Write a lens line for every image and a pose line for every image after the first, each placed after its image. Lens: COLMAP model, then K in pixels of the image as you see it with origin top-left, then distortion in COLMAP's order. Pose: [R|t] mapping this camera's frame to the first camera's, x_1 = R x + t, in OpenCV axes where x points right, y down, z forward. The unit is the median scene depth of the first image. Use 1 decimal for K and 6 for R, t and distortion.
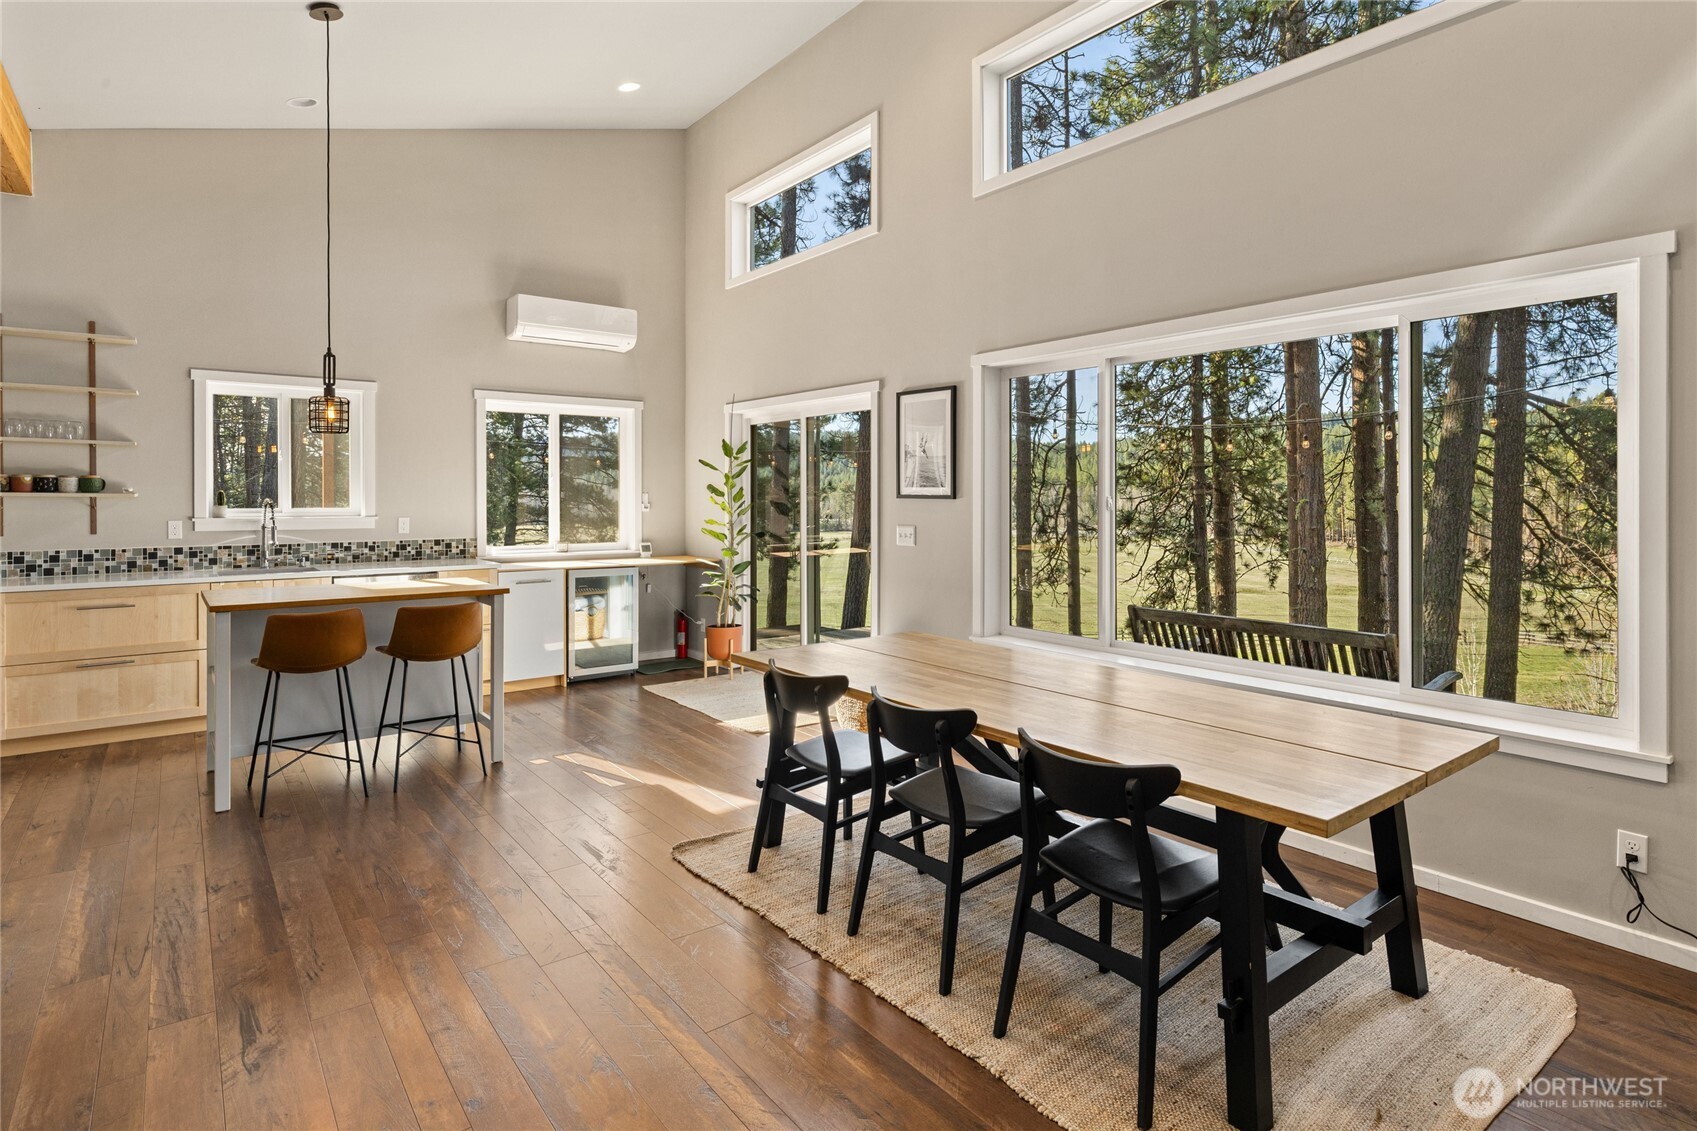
lens RADIAL K [[871.5, 0, 839.8], [0, 871.5, 501.5], [0, 0, 1]] dist [-0.000501, -0.000757]
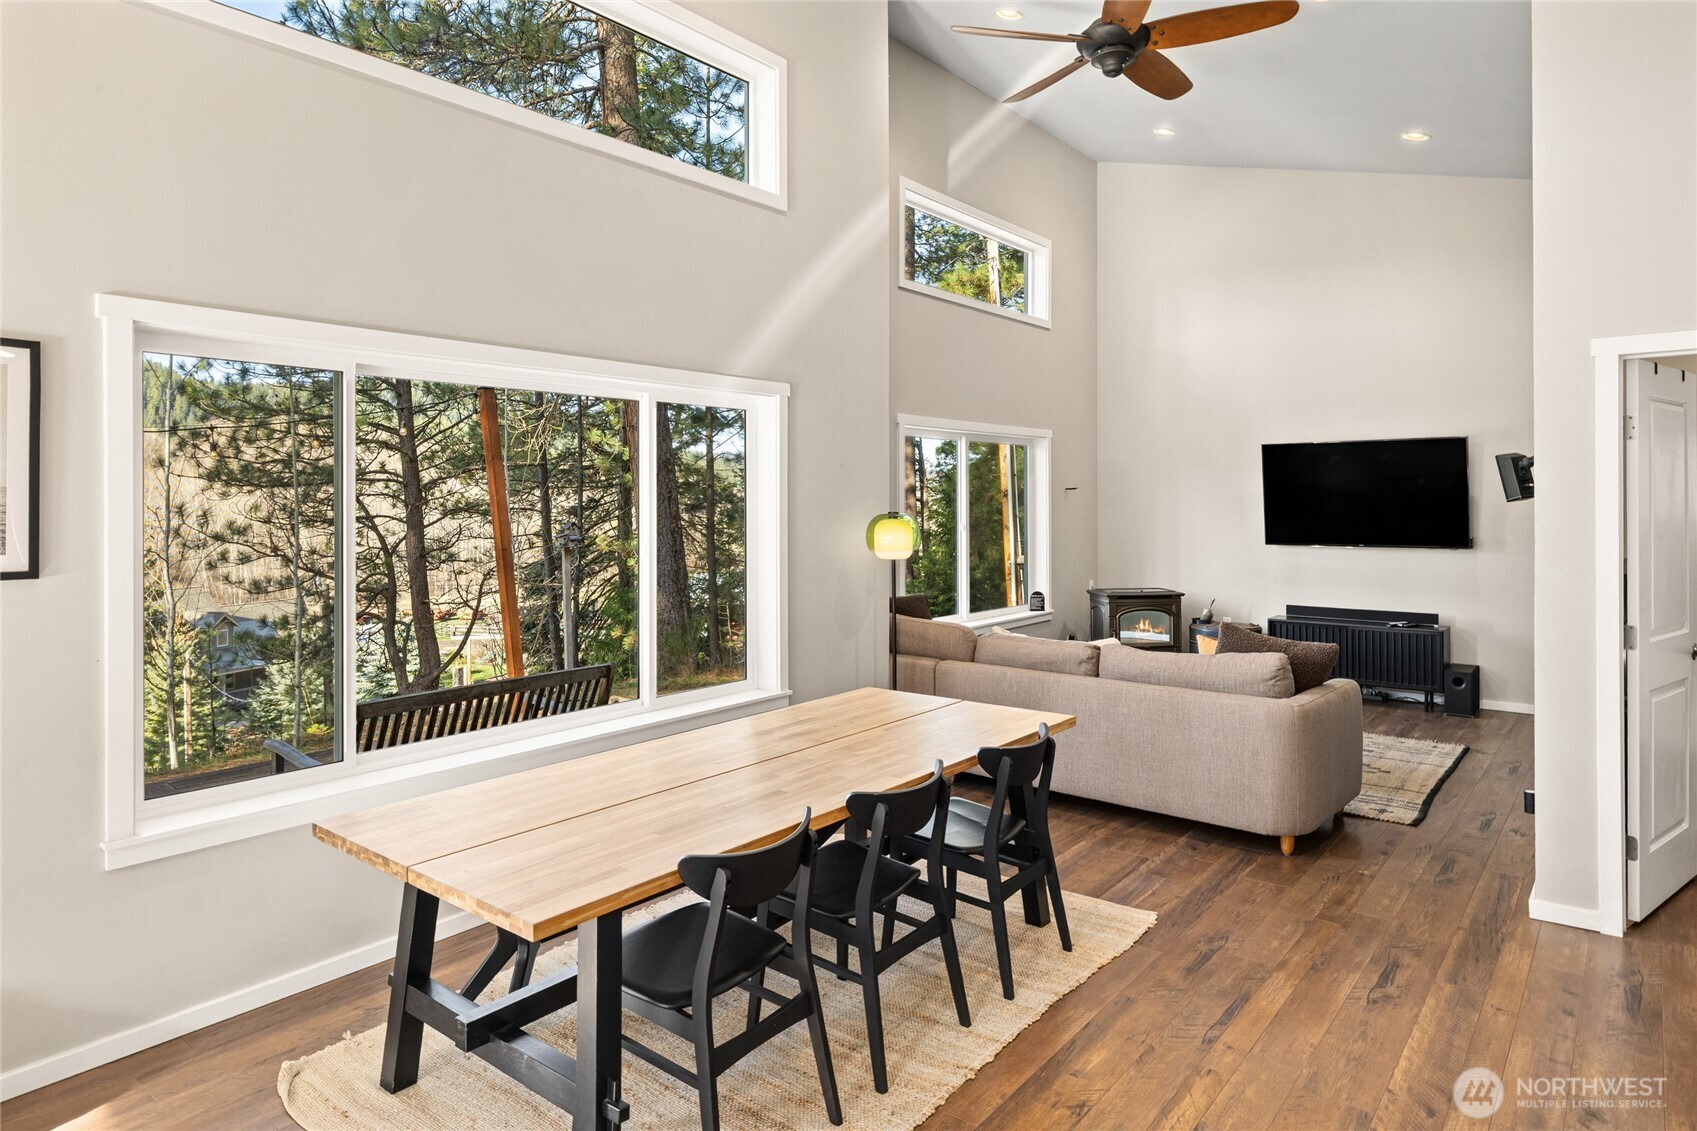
lens RADIAL K [[989.9, 0, 844.2], [0, 989.9, 505.4], [0, 0, 1]] dist [-0.000795, 0.002189]
pose [[-0.231909, -0.001450, 0.972737, -0.445693], [0.012626, 0.999910, 0.004501, -0.035551], [-0.972656, 0.013325, -0.231869, 0.616196]]
